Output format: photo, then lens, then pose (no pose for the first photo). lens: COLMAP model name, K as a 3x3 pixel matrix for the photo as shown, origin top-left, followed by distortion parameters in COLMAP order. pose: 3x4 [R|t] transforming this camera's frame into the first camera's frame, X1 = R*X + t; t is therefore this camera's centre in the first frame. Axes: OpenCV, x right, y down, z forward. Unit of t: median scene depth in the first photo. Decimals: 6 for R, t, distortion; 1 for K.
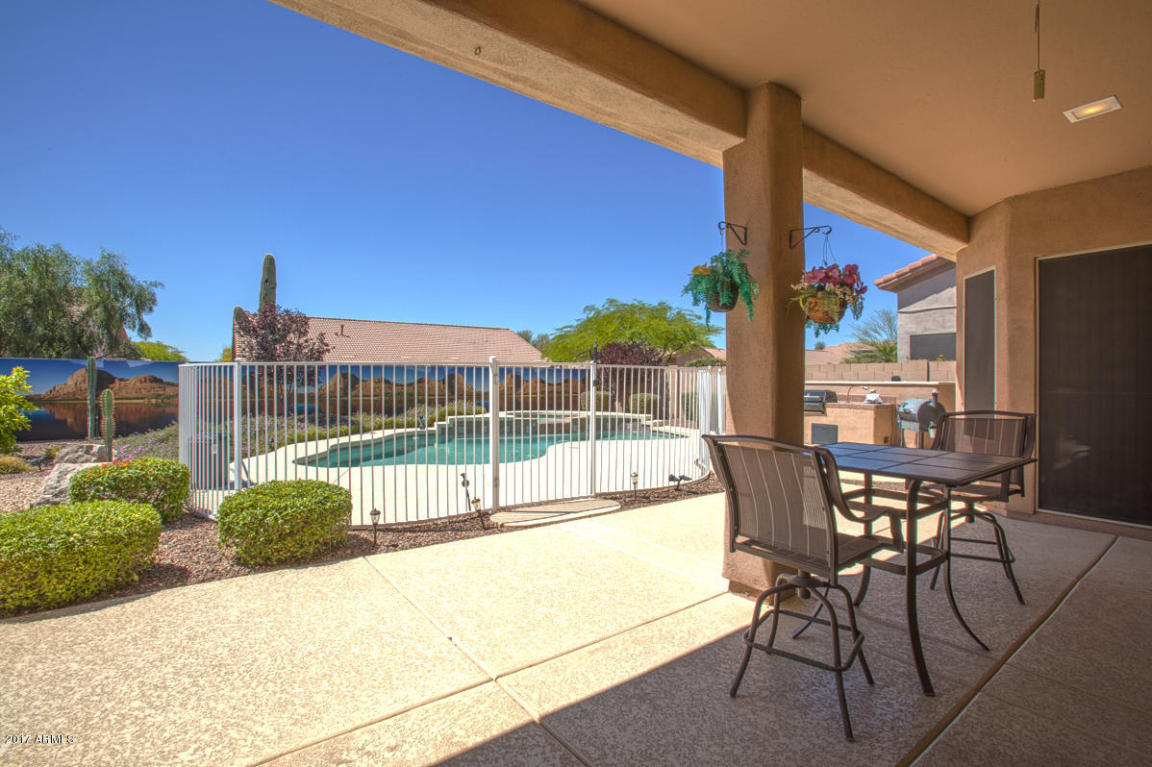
lens RADIAL K [[534.8, 0, 576.0], [0, 534.8, 383.5], [0, 0, 1]] dist [-0.098624, 0.000227]
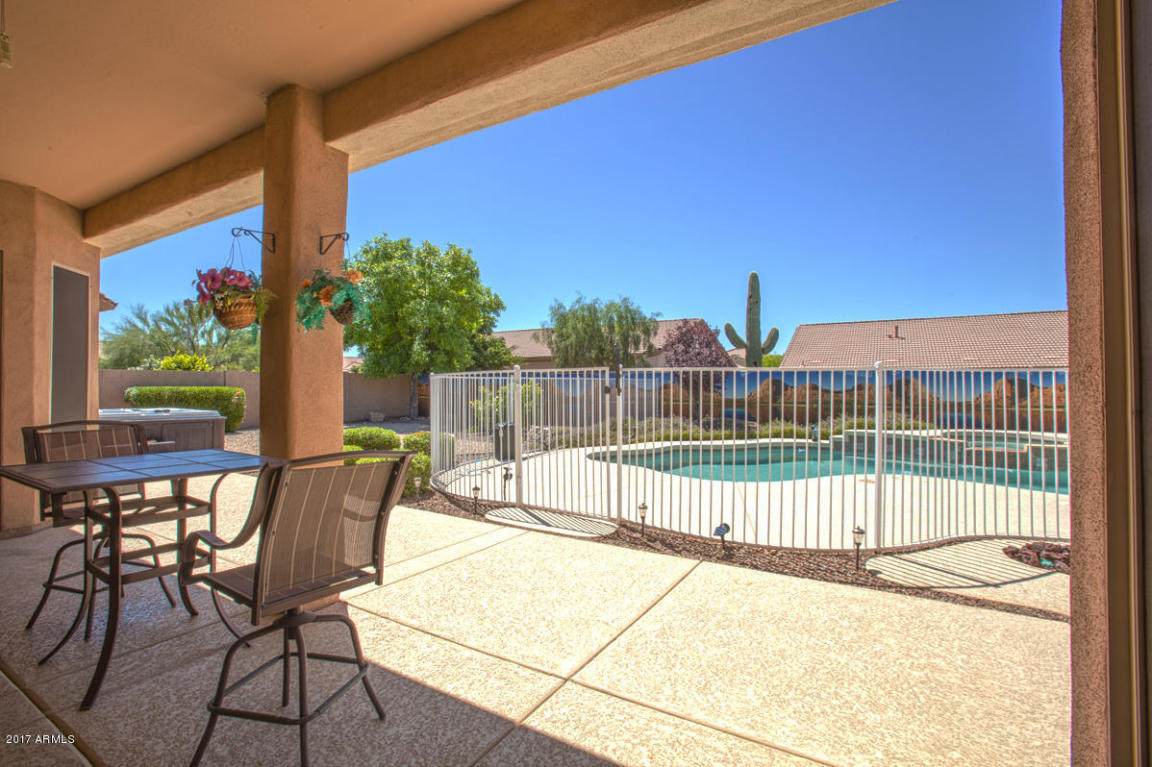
lens RADIAL K [[526.5, 0, 576.0], [0, 526.5, 383.5], [0, 0, 1]] dist [-0.030271, -0.000358]
pose [[0.387372, -0.009172, -0.921878, 0.327354], [-0.003804, 0.999926, -0.011548, 0.000284], [0.921915, 0.007980, 0.387309, 0.253745]]
